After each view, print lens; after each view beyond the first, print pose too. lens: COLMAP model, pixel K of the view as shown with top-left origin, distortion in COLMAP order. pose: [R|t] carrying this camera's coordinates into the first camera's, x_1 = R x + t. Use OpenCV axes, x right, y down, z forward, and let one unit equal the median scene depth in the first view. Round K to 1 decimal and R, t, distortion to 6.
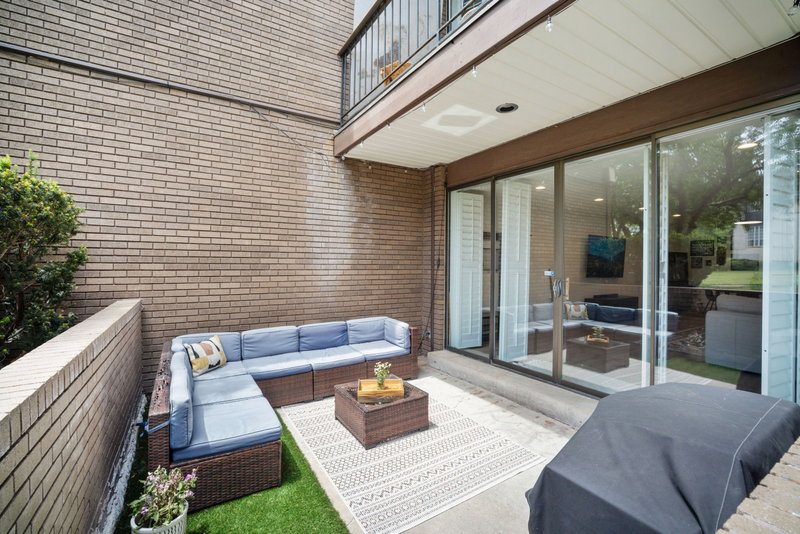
lens RADIAL K [[354.3, 0, 398.2], [0, 354.3, 264.5], [0, 0, 1]] dist [-0.031125, 0.014535]
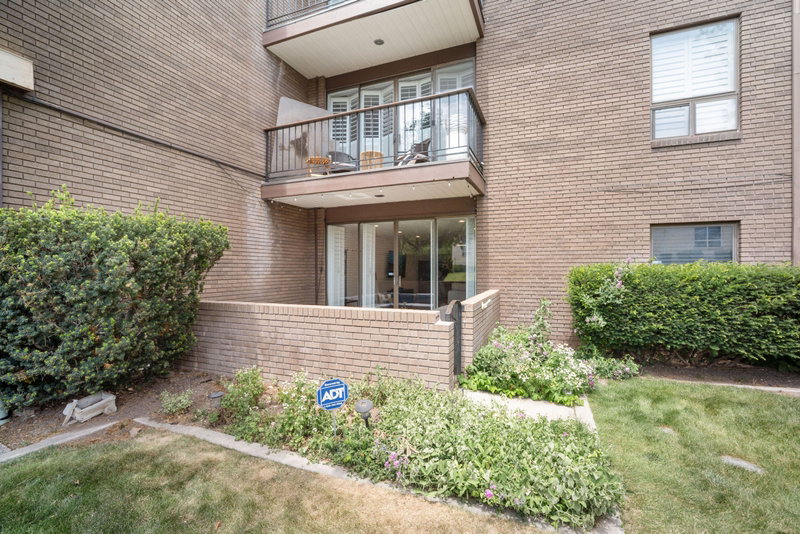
lens RADIAL K [[354.3, 0, 398.2], [0, 354.3, 264.5], [0, 0, 1]] dist [-0.031125, 0.014535]
pose [[0.811913, -0.002468, 0.583773, -0.685097], [0.010298, 0.999896, -0.010095, -0.009455], [-0.583687, 0.014208, 0.811854, -0.631718]]
